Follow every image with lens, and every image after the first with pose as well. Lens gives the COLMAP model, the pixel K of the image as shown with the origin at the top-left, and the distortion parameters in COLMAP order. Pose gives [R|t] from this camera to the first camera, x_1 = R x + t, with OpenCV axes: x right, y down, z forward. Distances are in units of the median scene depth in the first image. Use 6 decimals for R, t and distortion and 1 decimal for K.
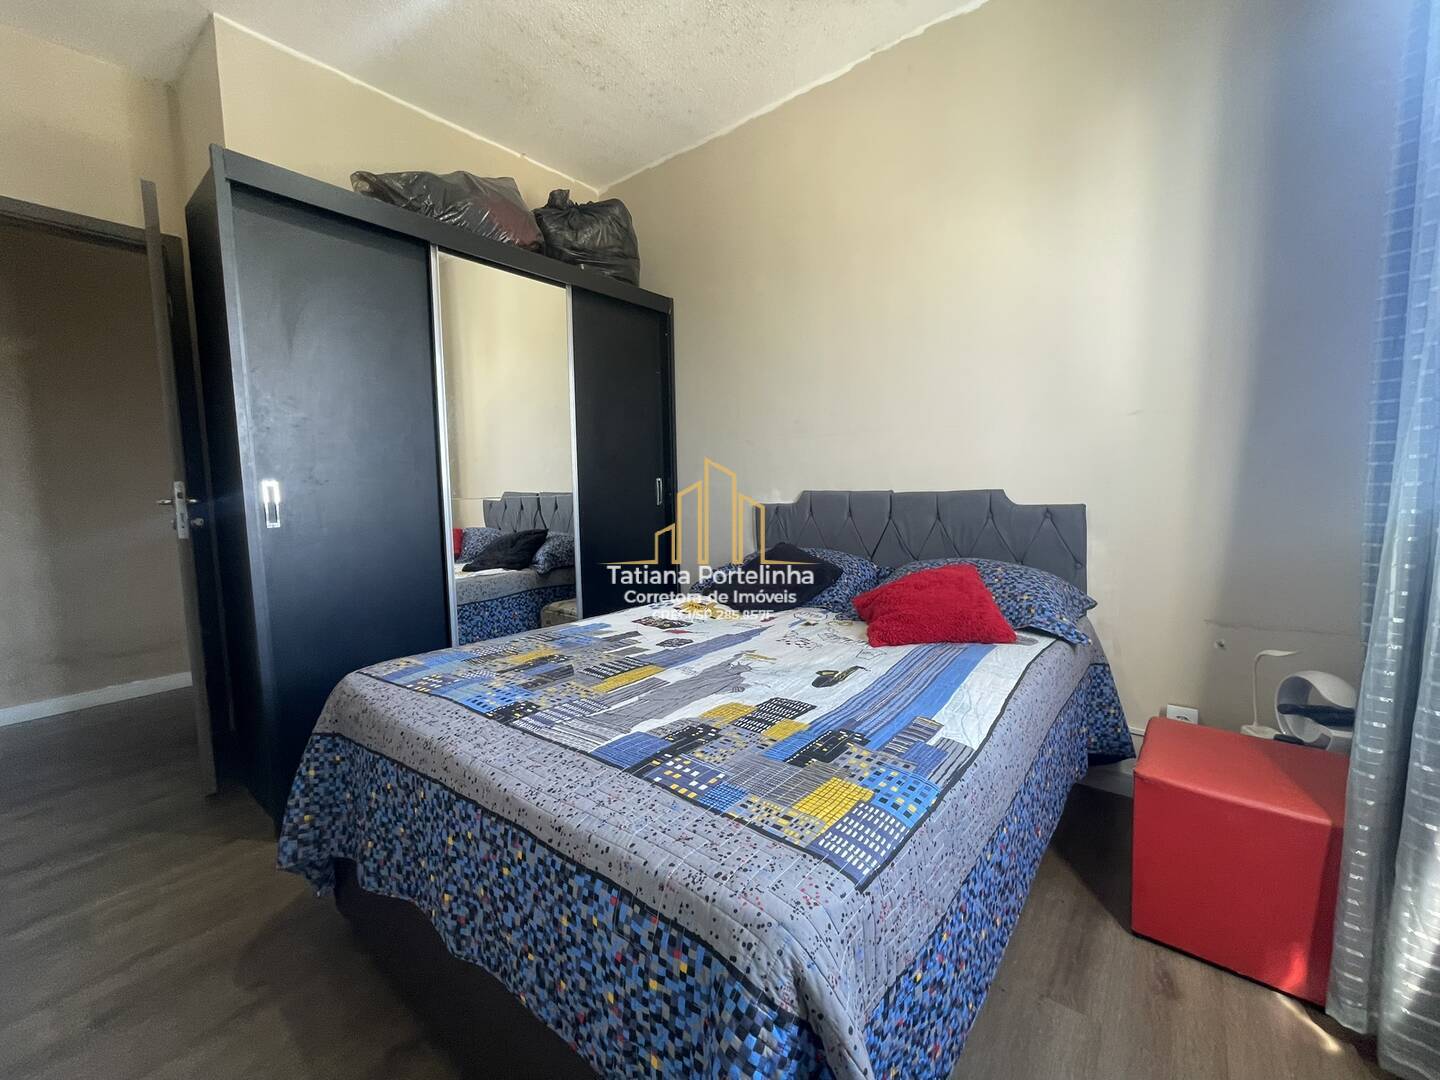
lens RADIAL K [[581.5, 0, 718.0], [0, 581.5, 535.1], [0, 0, 1]] dist [-0.002892, 0.000056]
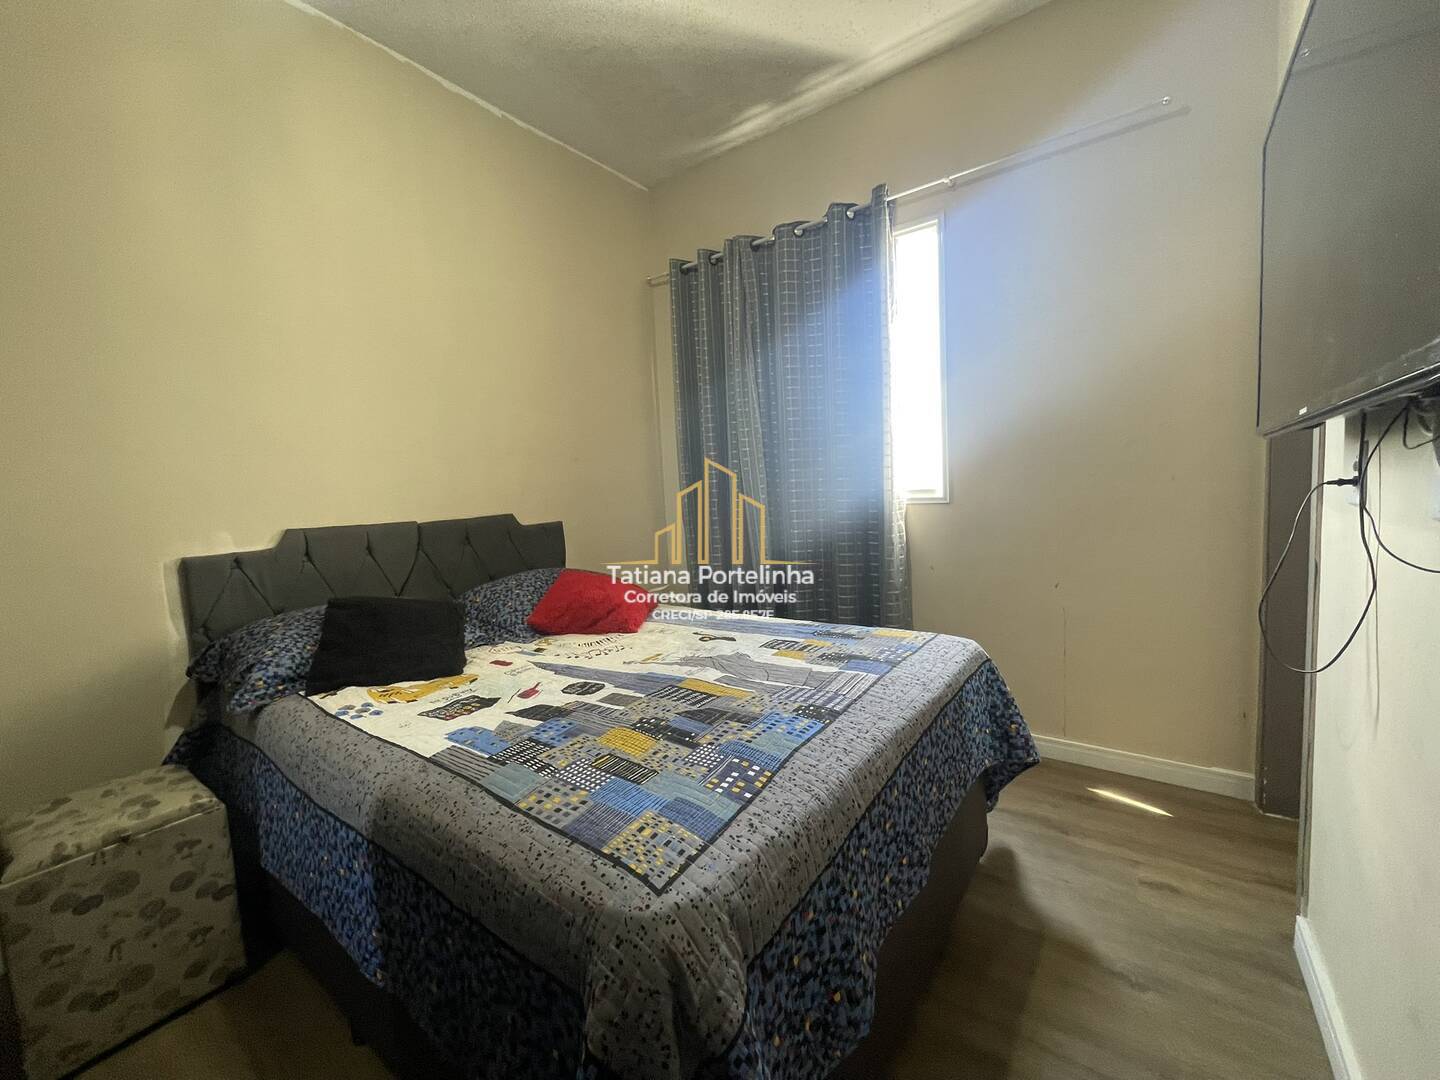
lens RADIAL K [[581.5, 0, 718.0], [0, 581.5, 535.1], [0, 0, 1]] dist [-0.002892, 0.000056]
pose [[-0.035720, -0.057668, 0.997697, -1.115660], [0.138653, 0.988392, 0.062094, -0.078378], [-0.989697, 0.140552, -0.027310, 0.954851]]
